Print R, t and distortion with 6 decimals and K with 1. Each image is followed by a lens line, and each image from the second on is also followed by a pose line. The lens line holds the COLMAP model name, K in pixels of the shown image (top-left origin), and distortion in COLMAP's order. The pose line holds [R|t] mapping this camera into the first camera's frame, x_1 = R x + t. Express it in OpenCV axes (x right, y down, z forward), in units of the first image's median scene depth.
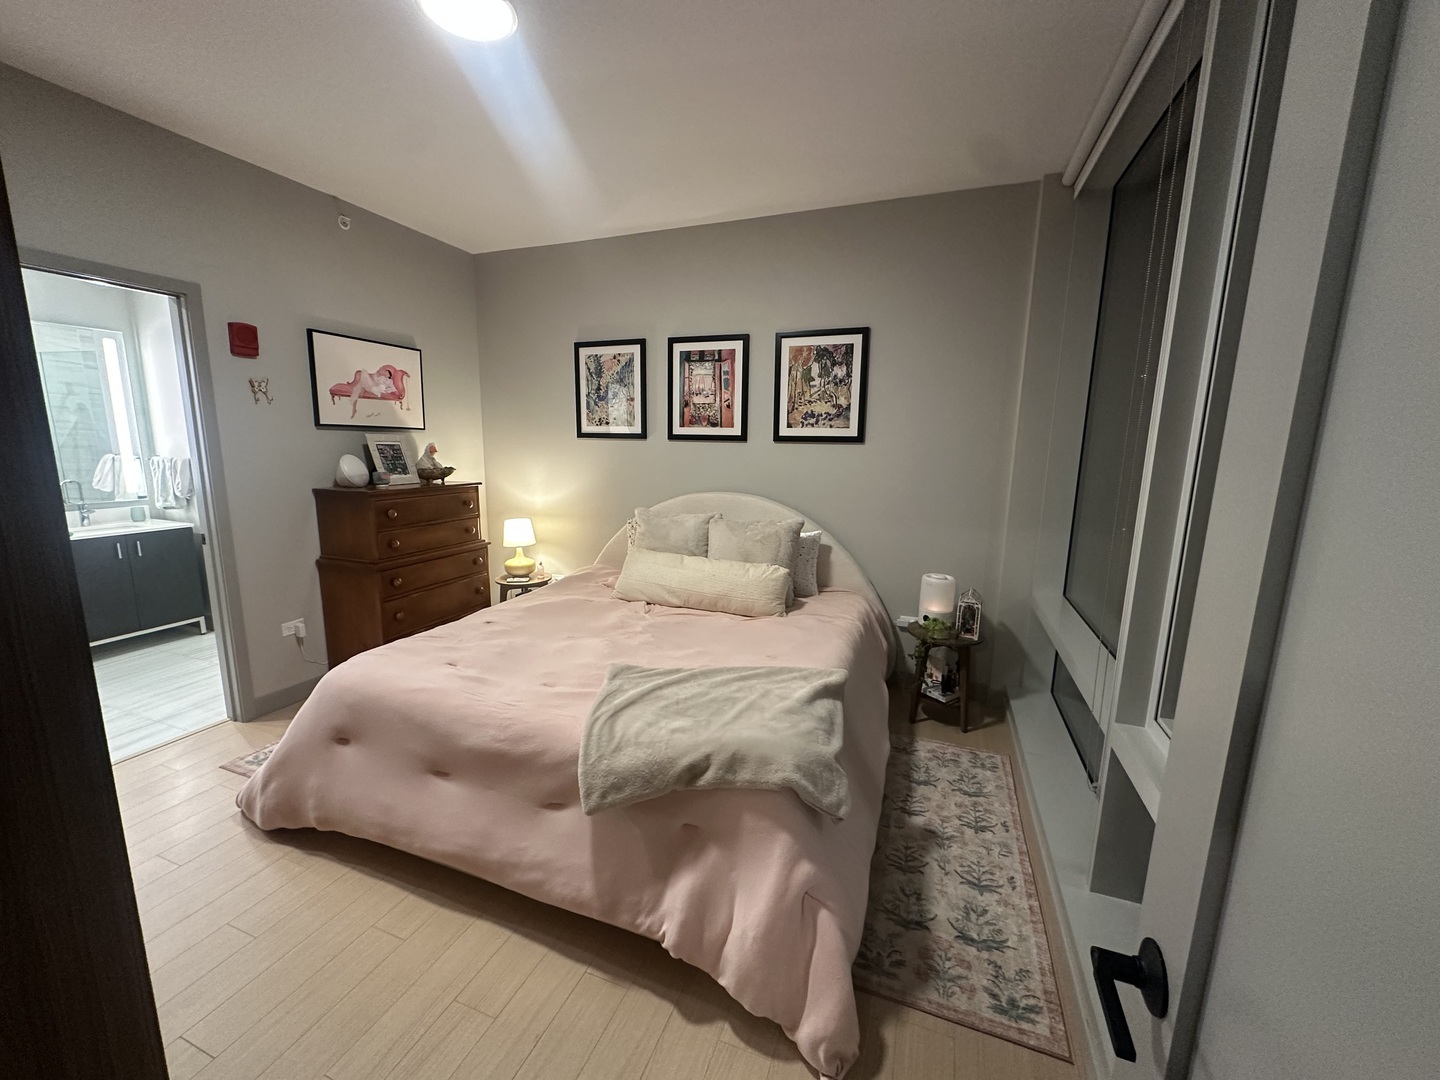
lens RADIAL K [[567.1, 0, 727.8], [0, 567.1, 540.6], [0, 0, 1]] dist [-0.003113, -0.000027]
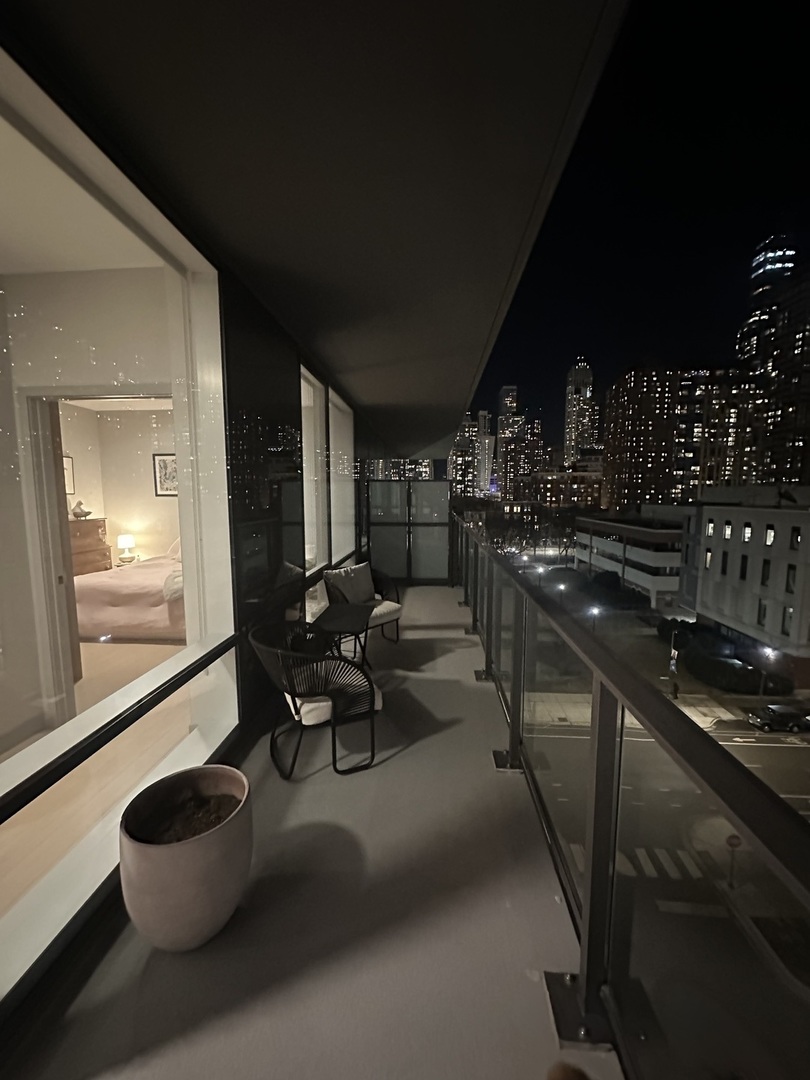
lens RADIAL K [[425.3, 0, 412.1], [0, 425.3, 543.2], [0, 0, 1]] dist [-0.003113, -0.000027]
pose [[0.955717, -0.050719, 0.289885, 0.212600], [0.067181, 0.996628, -0.047116, 0.152763], [-0.286518, 0.064505, 0.955901, -0.906780]]
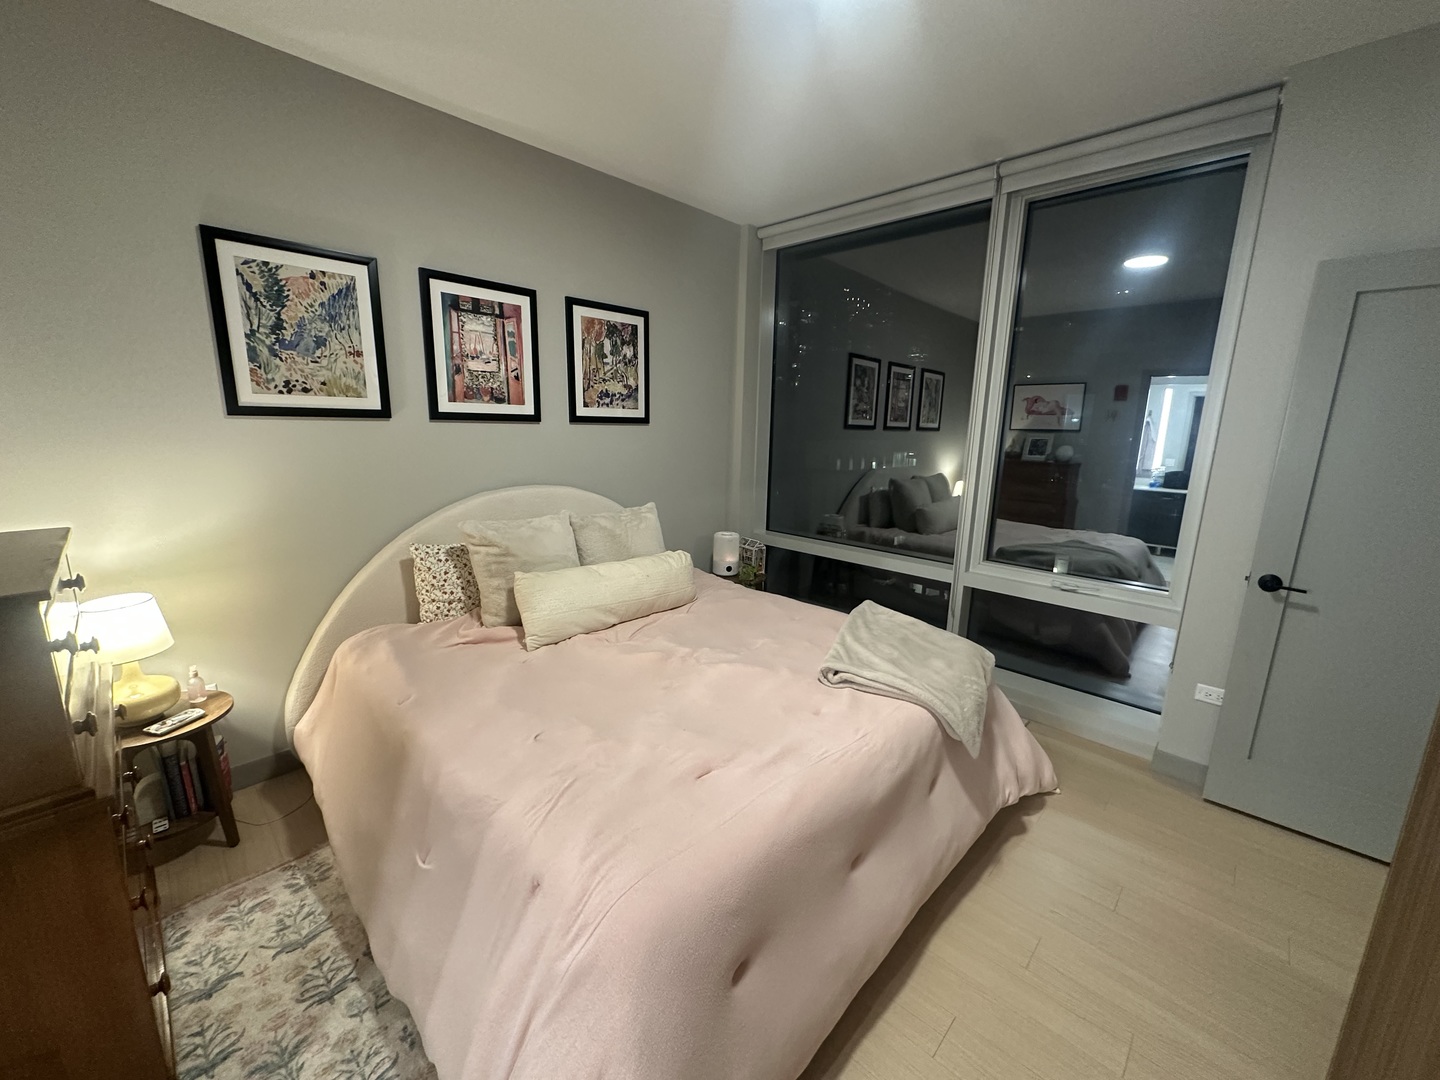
lens RADIAL K [[567.1, 0, 718.2], [0, 567.1, 538.0], [0, 0, 1]] dist [-0.003113, -0.000027]
pose [[0.402968, -0.189964, 0.895282, -0.633300], [0.142030, 0.979351, 0.143875, -0.090886], [-0.904126, 0.069180, 0.421628, 0.424055]]
